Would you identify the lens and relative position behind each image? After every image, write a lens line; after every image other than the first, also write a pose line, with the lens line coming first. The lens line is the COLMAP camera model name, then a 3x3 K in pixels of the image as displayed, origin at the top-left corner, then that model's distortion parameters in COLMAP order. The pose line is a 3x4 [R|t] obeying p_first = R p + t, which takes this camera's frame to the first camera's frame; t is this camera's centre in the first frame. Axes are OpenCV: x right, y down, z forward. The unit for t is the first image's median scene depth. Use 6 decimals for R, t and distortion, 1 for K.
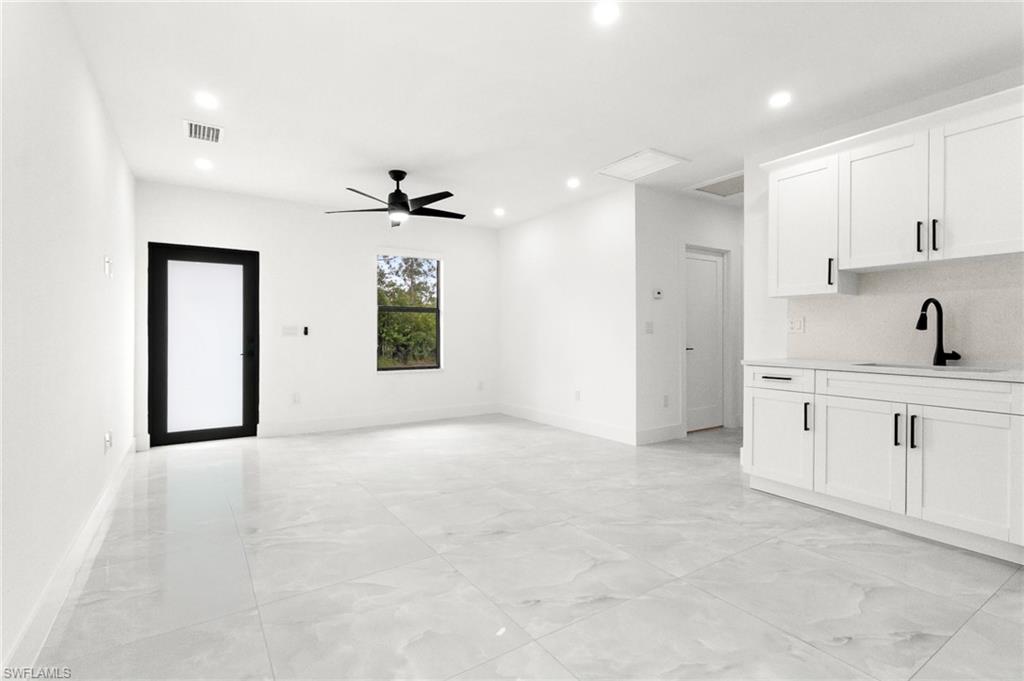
lens RADIAL K [[479.6, 0, 509.4], [0, 479.6, 339.9], [0, 0, 1]] dist [0.011714, -0.001819]
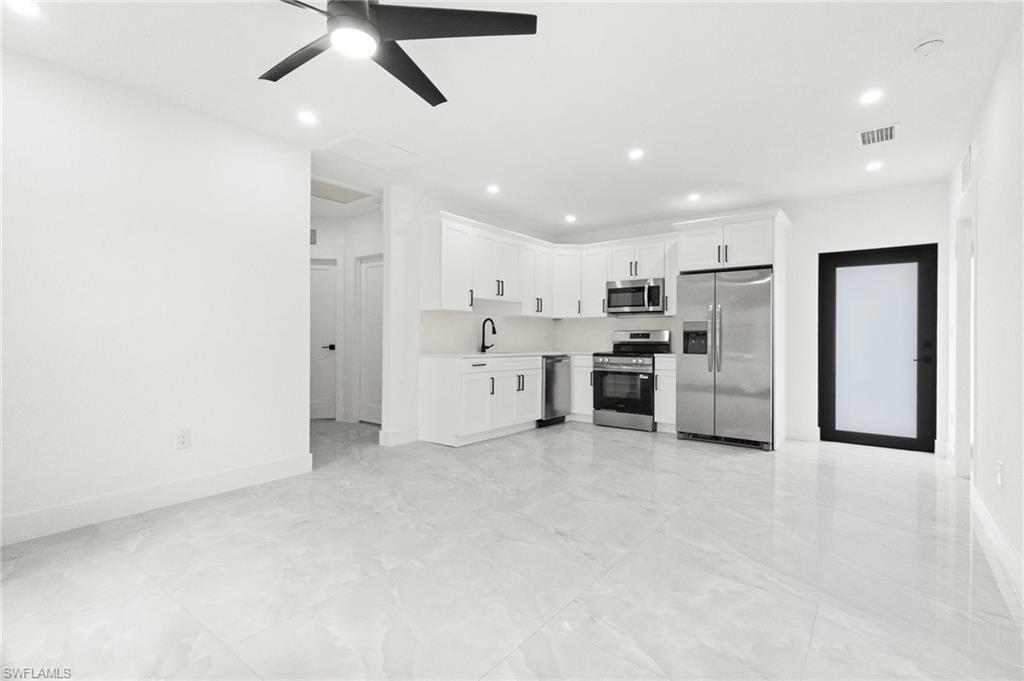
lens RADIAL K [[479.6, 0, 512.6], [0, 479.6, 332.0], [0, 0, 1]] dist [0.011714, -0.001819]
pose [[-0.325744, 0.009423, 0.945411, -1.039902], [0.004108, 0.999955, -0.008552, -0.012217], [-0.945449, 0.001098, -0.325768, 1.576908]]
